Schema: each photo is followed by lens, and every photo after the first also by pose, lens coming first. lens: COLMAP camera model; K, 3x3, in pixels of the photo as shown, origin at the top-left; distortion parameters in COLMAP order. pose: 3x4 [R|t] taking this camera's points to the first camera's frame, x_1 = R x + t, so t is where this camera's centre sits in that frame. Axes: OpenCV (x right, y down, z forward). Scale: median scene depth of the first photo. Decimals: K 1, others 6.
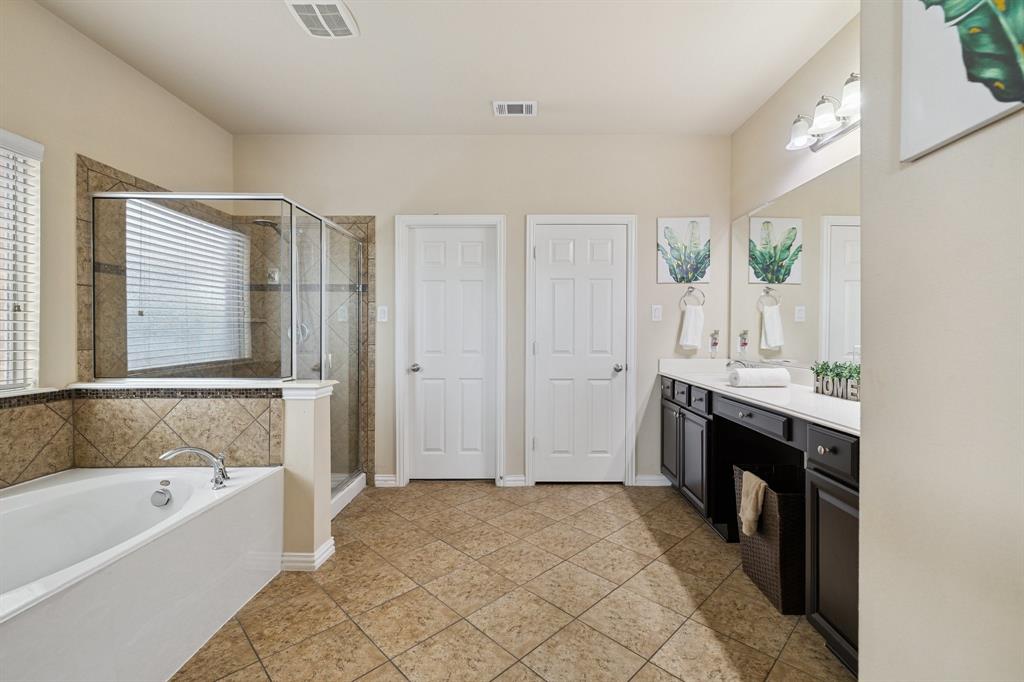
lens RADIAL K [[437.6, 0, 513.2], [0, 437.6, 335.9], [0, 0, 1]] dist [0.001784, 0.001164]
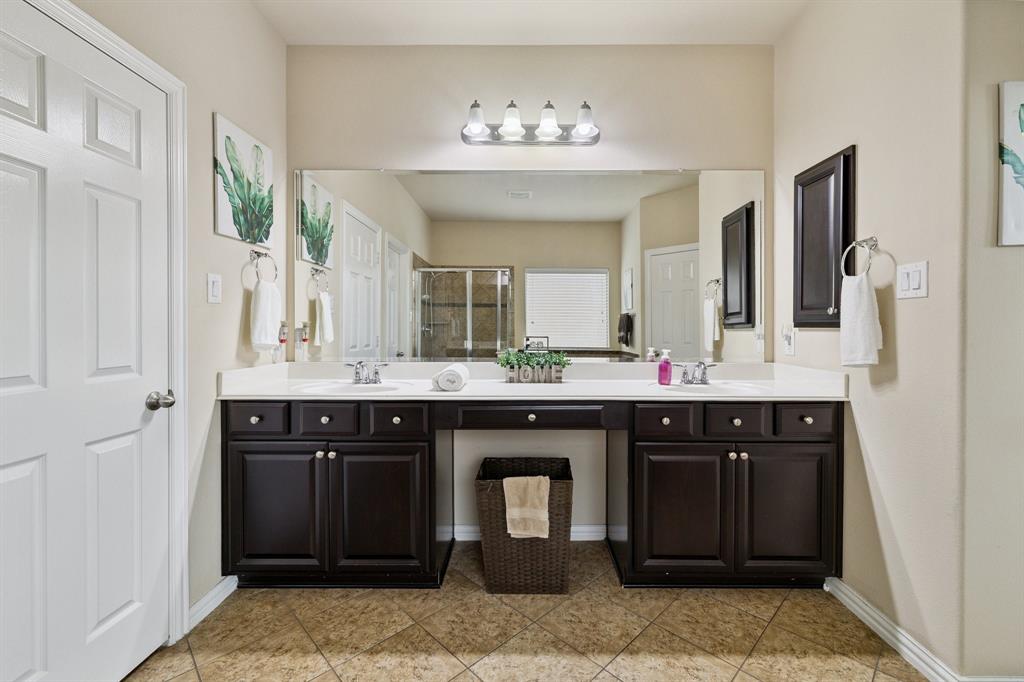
lens RADIAL K [[437.6, 0, 513.8], [0, 437.6, 333.9], [0, 0, 1]] dist [0.001784, 0.001164]
pose [[-0.024501, -0.015963, 0.999572, -0.312154], [0.004679, 0.999860, 0.016083, -0.003548], [-0.999689, 0.005071, -0.024423, 0.893167]]
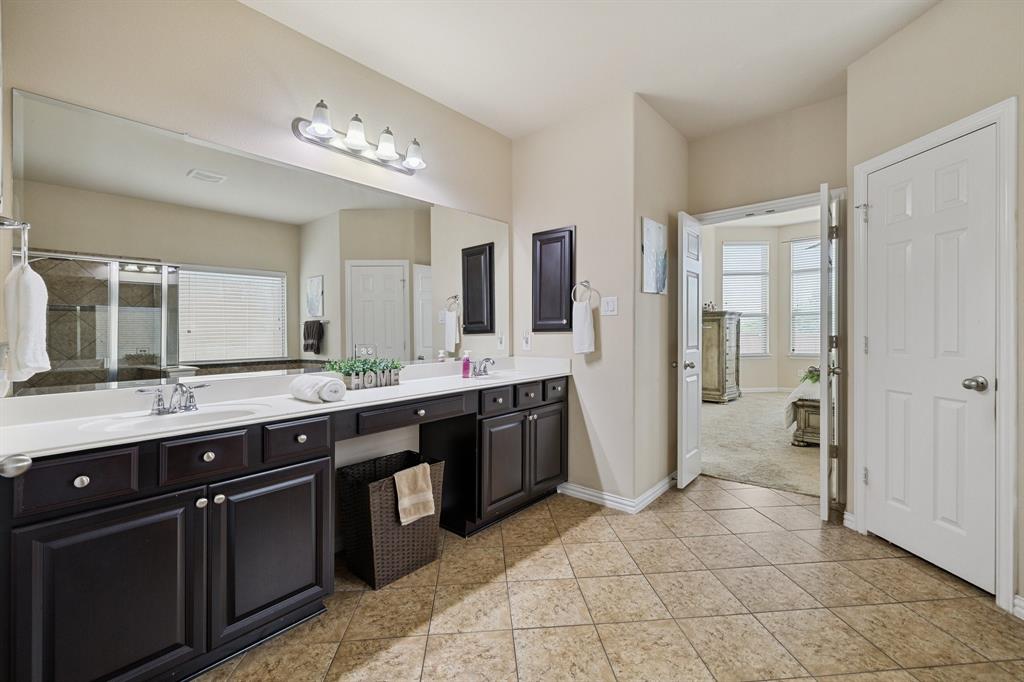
lens RADIAL K [[437.6, 0, 514.1], [0, 437.6, 340.7], [0, 0, 1]] dist [0.001784, 0.001164]
pose [[-0.779244, -0.002237, 0.626716, -0.245380], [0.018210, 0.999491, 0.026210, -0.009085], [-0.626455, 0.031837, -0.778807, 1.394384]]
